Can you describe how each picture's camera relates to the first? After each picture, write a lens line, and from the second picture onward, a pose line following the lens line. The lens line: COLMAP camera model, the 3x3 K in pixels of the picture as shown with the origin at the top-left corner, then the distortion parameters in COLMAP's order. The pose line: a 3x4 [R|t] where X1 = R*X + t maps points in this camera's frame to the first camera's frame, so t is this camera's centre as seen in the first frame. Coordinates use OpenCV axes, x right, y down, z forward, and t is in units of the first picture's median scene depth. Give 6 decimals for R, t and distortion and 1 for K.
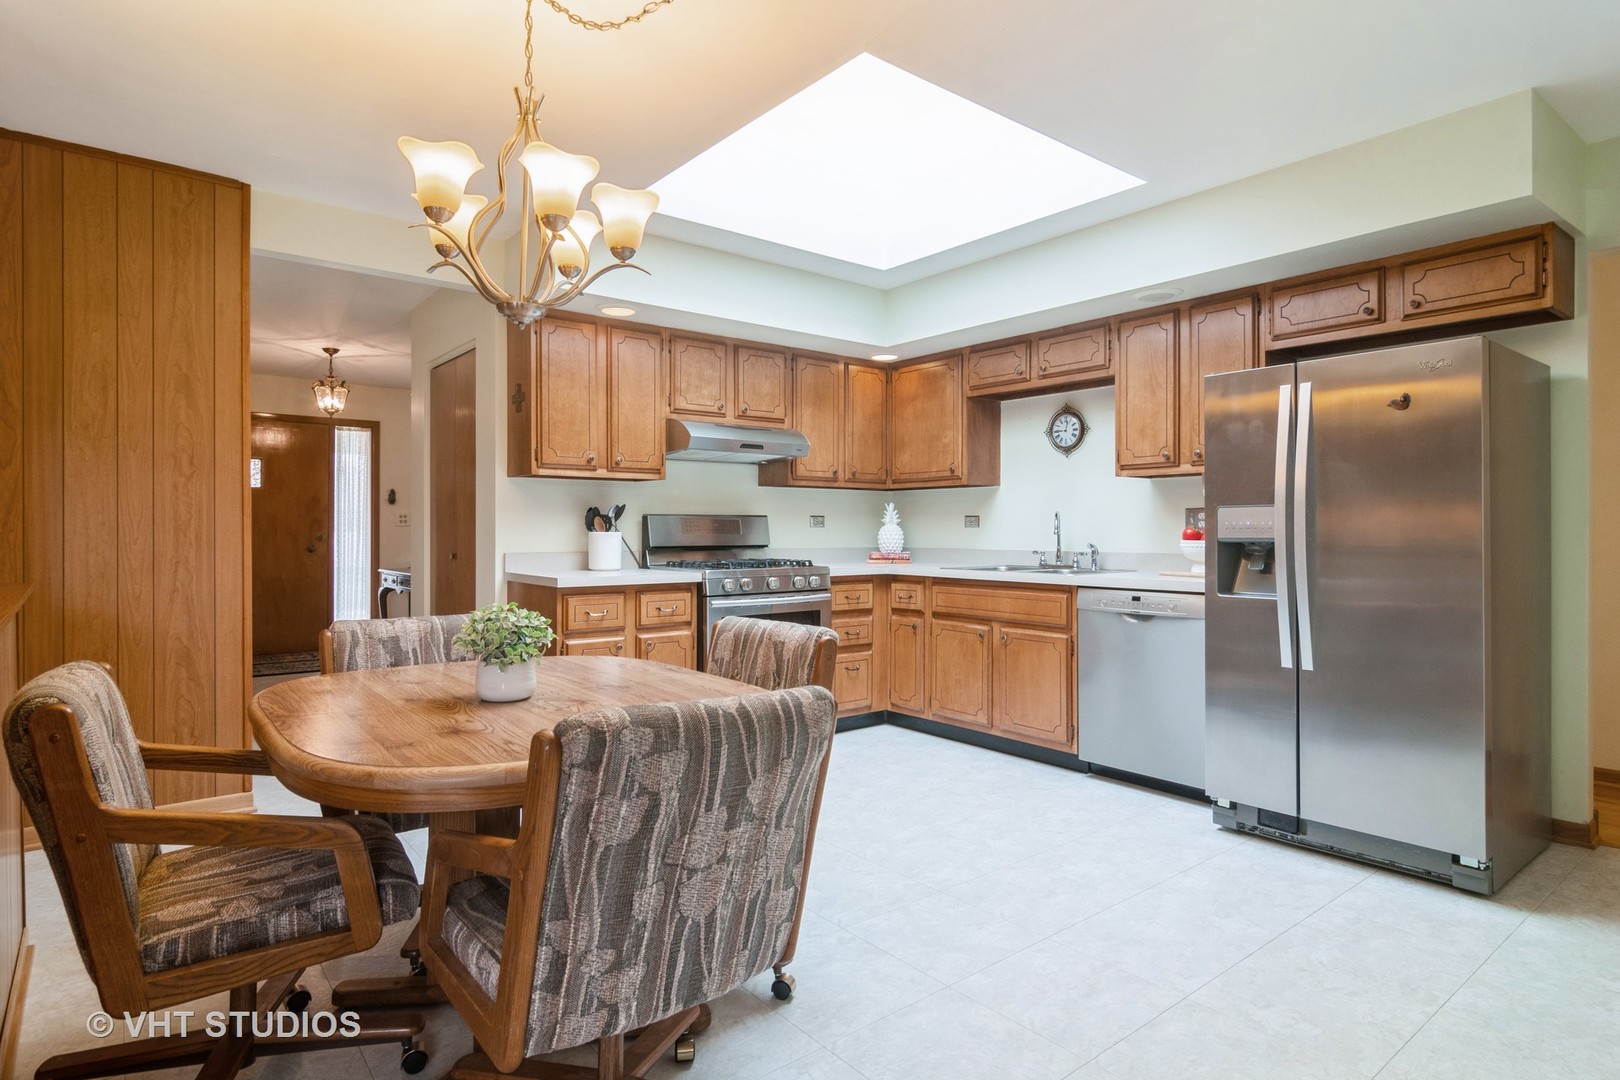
lens RADIAL K [[877.5, 0, 809.3], [0, 877.5, 533.3], [0, 0, 1]] dist [0.001922, 0.000611]
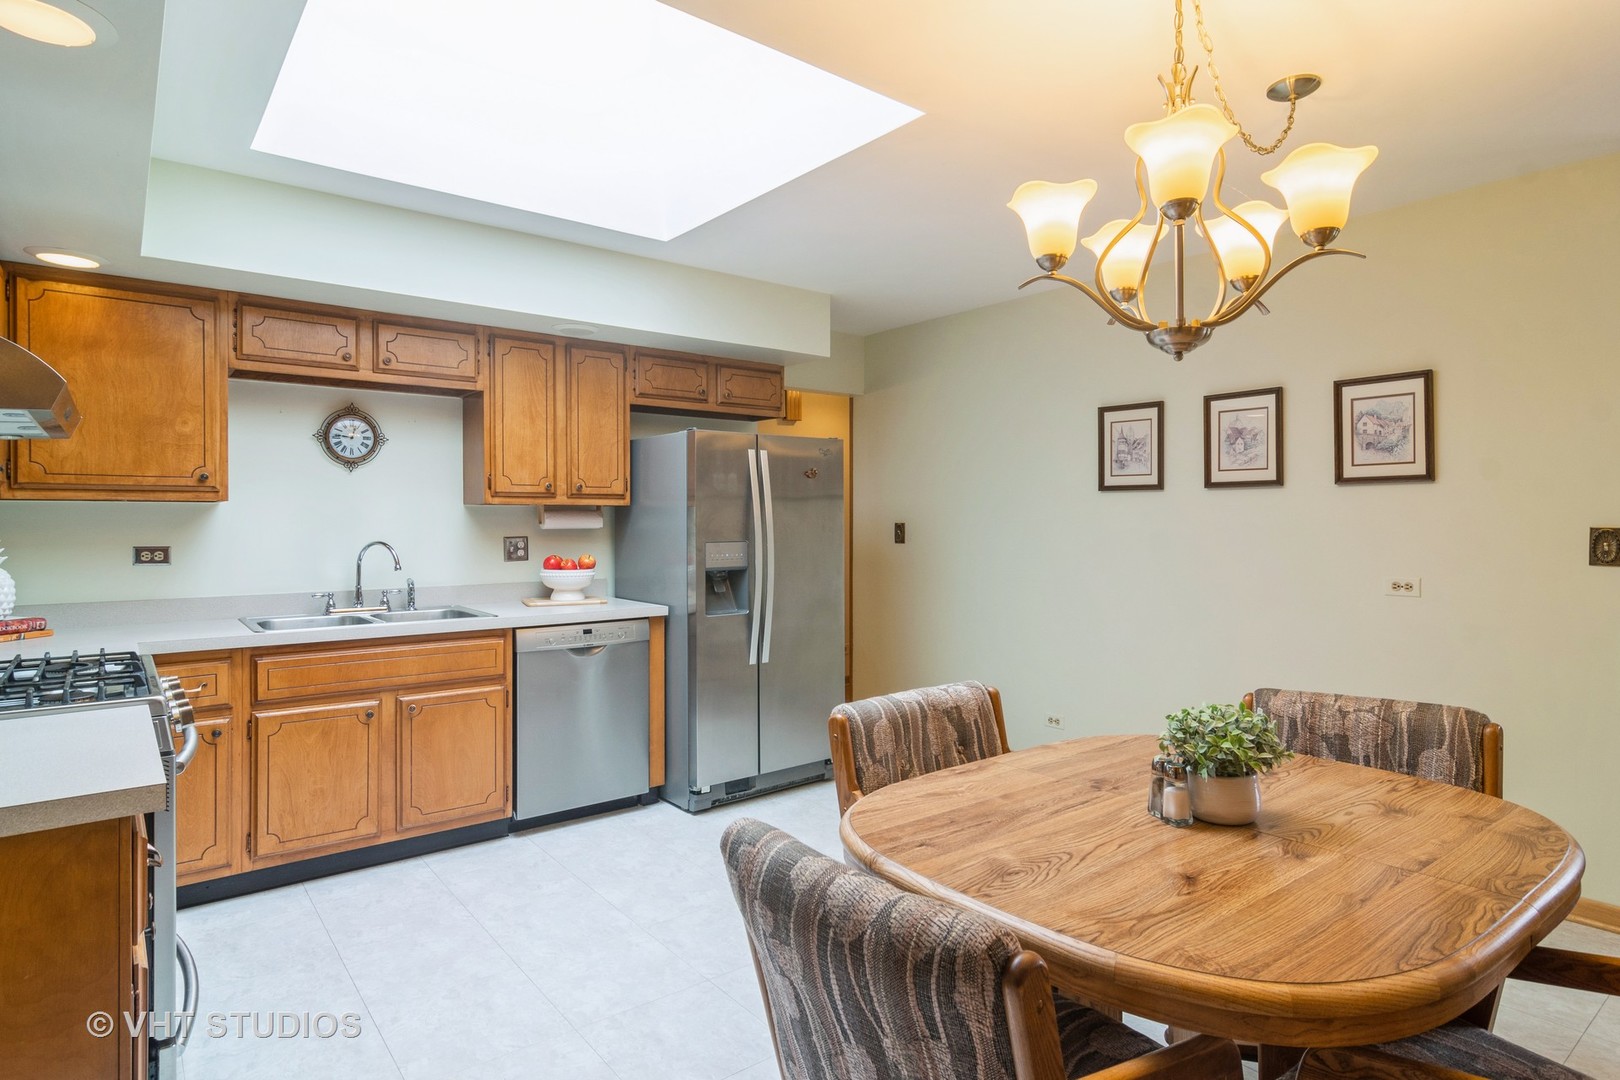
lens RADIAL K [[877.5, 0, 808.4], [0, 877.5, 529.2], [0, 0, 1]] dist [0.001922, 0.000611]
pose [[0.009931, -0.008687, 0.999913, -0.560773], [0.007278, 0.999936, 0.008615, -0.043918], [-0.999924, 0.007192, 0.009994, 0.661506]]
